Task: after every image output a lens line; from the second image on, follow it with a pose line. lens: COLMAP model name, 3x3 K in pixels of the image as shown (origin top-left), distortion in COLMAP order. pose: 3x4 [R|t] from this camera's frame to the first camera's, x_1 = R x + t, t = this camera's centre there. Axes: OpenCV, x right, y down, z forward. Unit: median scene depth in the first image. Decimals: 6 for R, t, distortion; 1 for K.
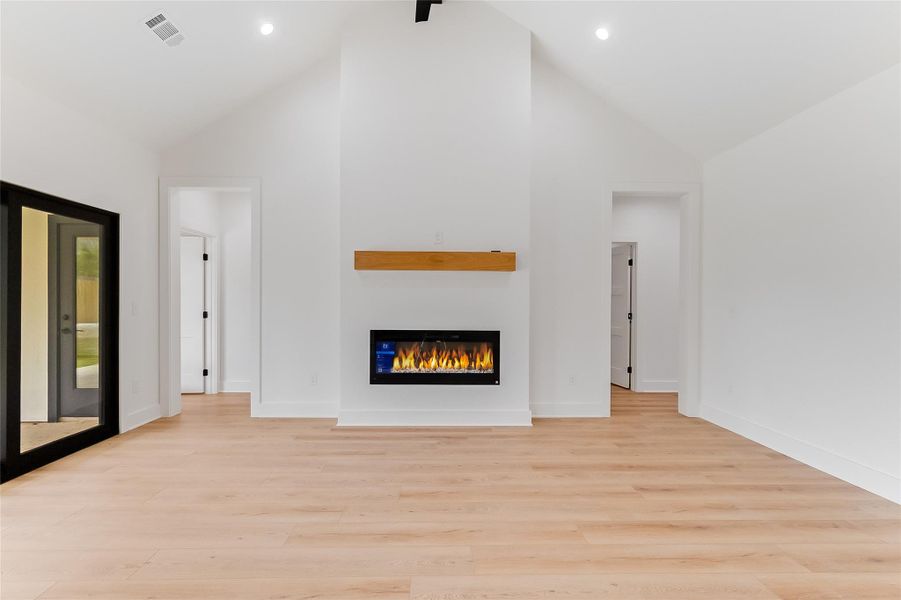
lens RADIAL K [[427.1, 0, 455.6], [0, 427.1, 307.6], [0, 0, 1]] dist [0.002234, -0.000268]
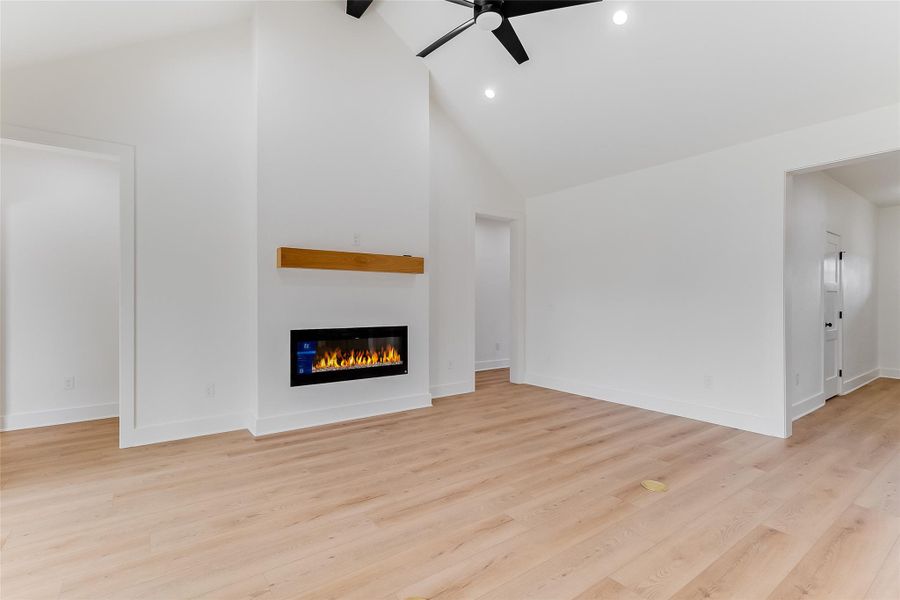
lens RADIAL K [[426.6, 0, 446.3], [0, 426.6, 304.6], [0, 0, 1]] dist [0.002234, -0.000268]
pose [[0.820484, -0.009568, 0.571590, -0.476117], [0.011378, 0.999935, 0.000405, -0.001937], [-0.571557, 0.006171, 0.820539, 0.012750]]
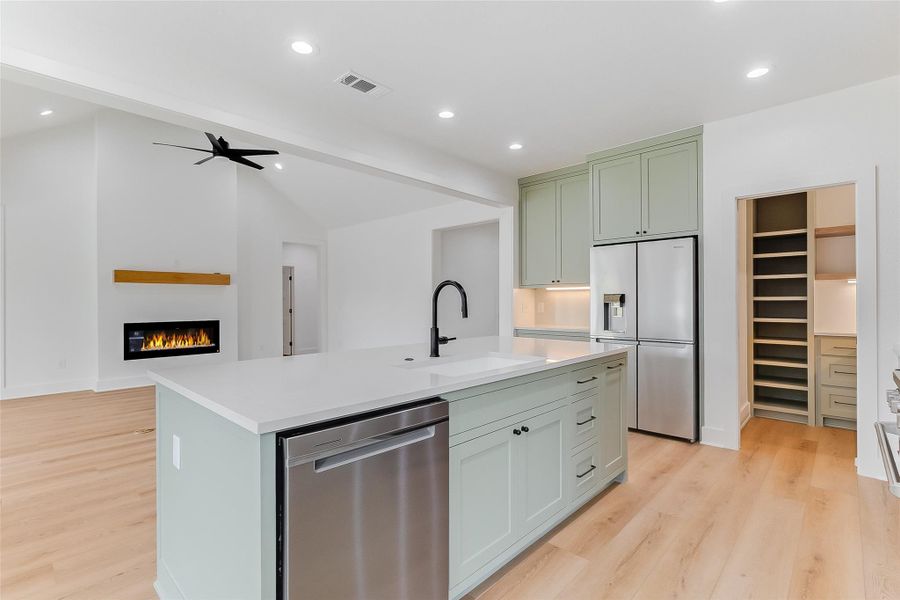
lens RADIAL K [[426.6, 0, 445.1], [0, 426.6, 300.4], [0, 0, 1]] dist [0.002234, -0.000268]
pose [[0.707763, -0.008148, 0.706403, -0.468930], [0.008513, 0.999959, 0.003006, -0.022596], [-0.706399, 0.003886, 0.707803, -0.840345]]
